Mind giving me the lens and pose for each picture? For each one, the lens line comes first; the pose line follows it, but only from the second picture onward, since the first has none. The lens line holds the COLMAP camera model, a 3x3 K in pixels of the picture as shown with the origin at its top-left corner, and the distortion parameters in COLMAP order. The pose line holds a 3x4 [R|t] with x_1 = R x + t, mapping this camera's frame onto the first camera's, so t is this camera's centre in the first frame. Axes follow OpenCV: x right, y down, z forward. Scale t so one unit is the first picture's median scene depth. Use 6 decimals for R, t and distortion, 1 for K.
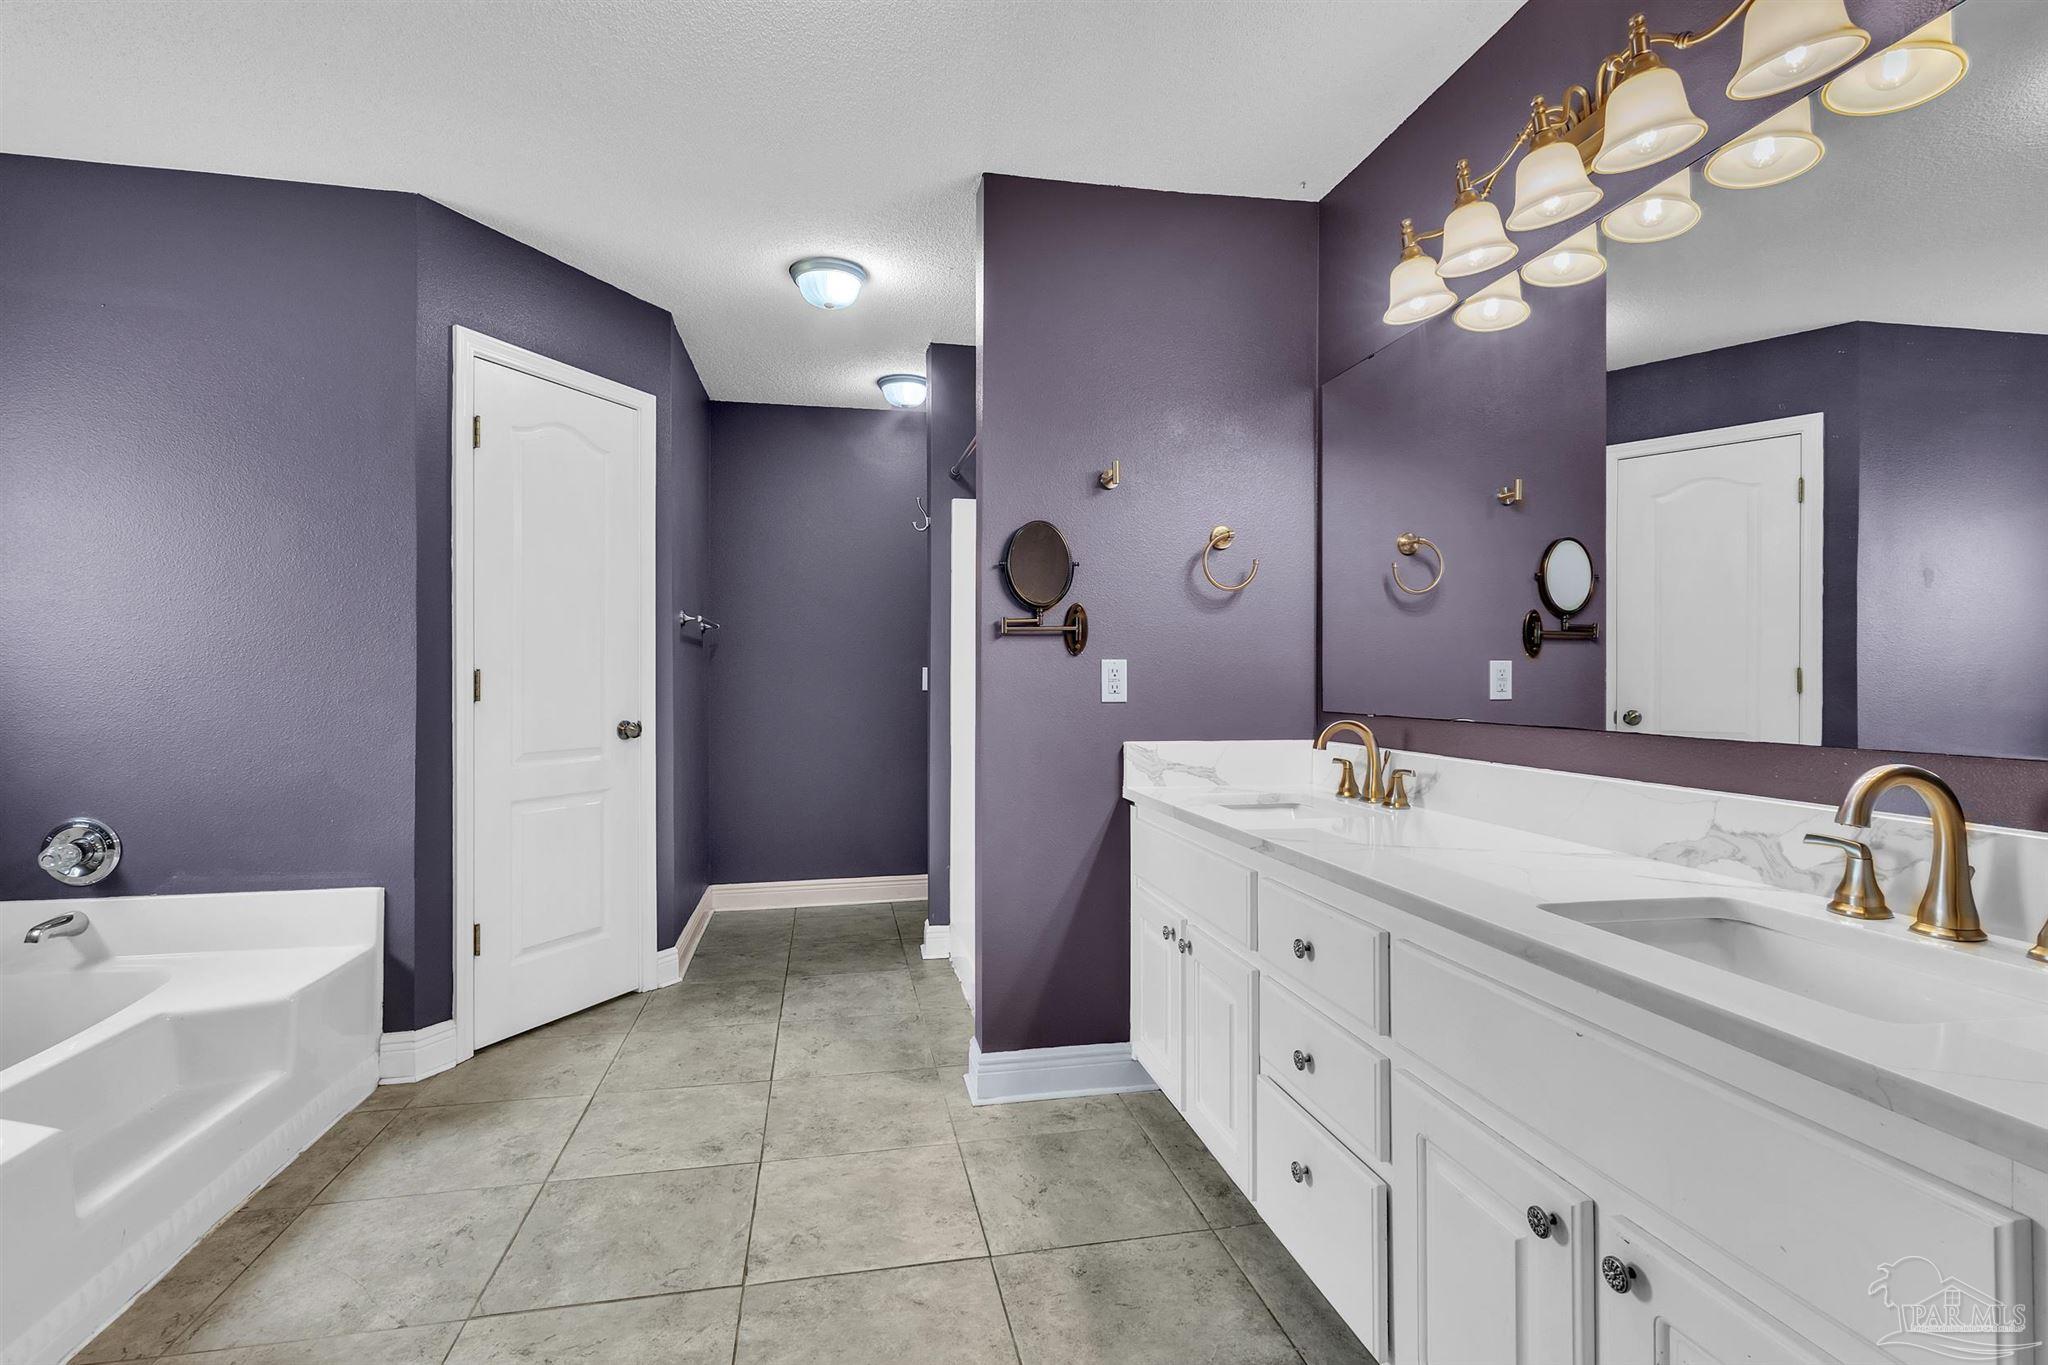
lens RADIAL K [[969.5, 0, 1024.3], [0, 969.5, 689.8], [0, 0, 1]] dist [-0.000573, 0.000626]
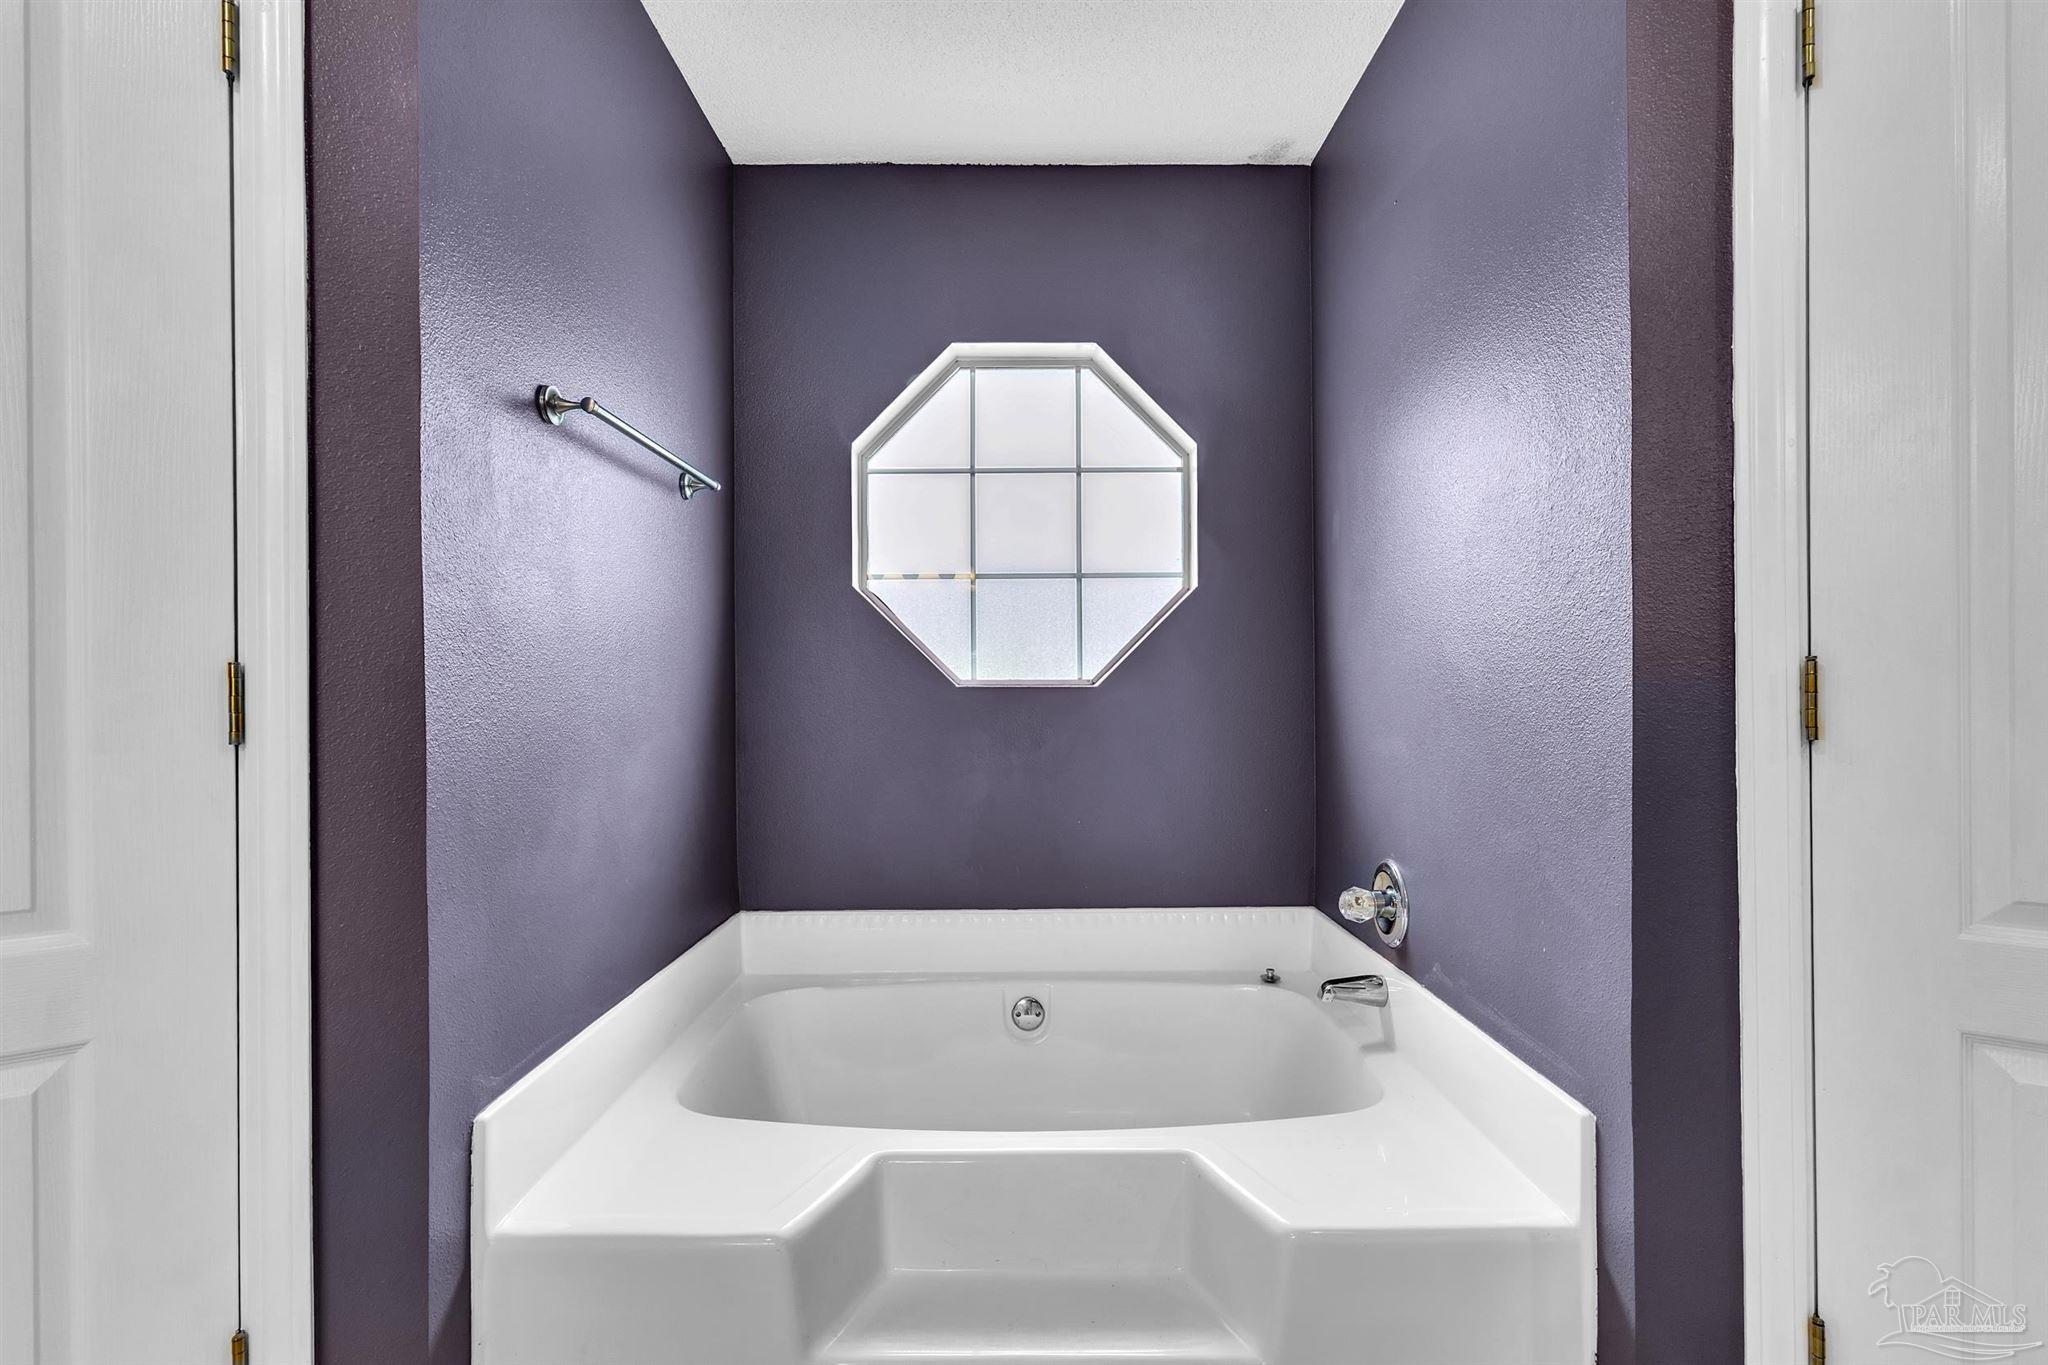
lens RADIAL K [[969.5, 0, 1024.3], [0, 969.5, 689.8], [0, 0, 1]] dist [-0.000573, 0.000626]
pose [[-0.198511, -0.000421, -0.980099, -0.130187], [-0.000175, 1.000000, -0.000394, -0.007997], [0.980099, 0.000093, -0.198511, 0.837687]]
